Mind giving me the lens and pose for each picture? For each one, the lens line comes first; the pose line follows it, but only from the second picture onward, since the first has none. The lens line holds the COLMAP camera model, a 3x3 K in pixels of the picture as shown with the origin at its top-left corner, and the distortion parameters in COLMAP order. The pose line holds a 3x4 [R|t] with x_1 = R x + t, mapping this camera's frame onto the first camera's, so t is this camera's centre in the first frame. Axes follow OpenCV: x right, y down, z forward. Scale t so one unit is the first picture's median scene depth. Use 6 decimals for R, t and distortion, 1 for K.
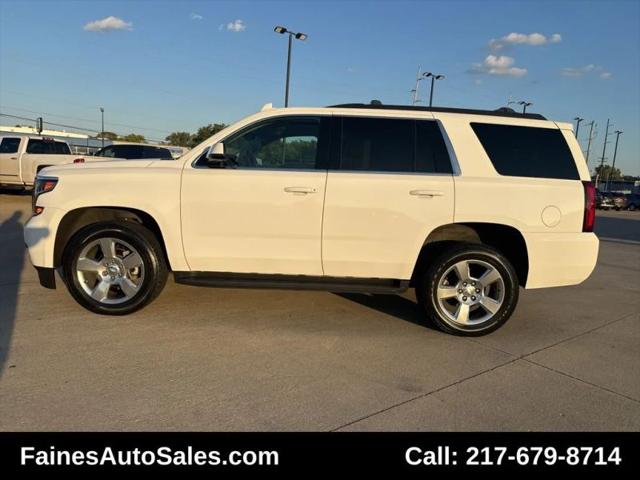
lens RADIAL K [[455.8, 0, 317.9], [0, 455.8, 240.8], [0, 0, 1]] dist [0.024918, -0.031722]
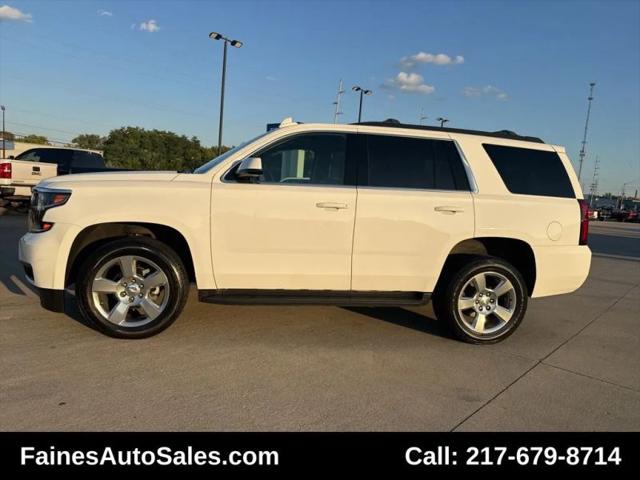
lens RADIAL K [[455.8, 0, 318.7], [0, 455.8, 240.4], [0, 0, 1]] dist [0.024918, -0.031722]
pose [[0.984318, -0.006870, 0.176267, -0.236603], [0.009993, 0.999808, -0.016833, -0.017940], [-0.176118, 0.018330, 0.984198, 0.018038]]
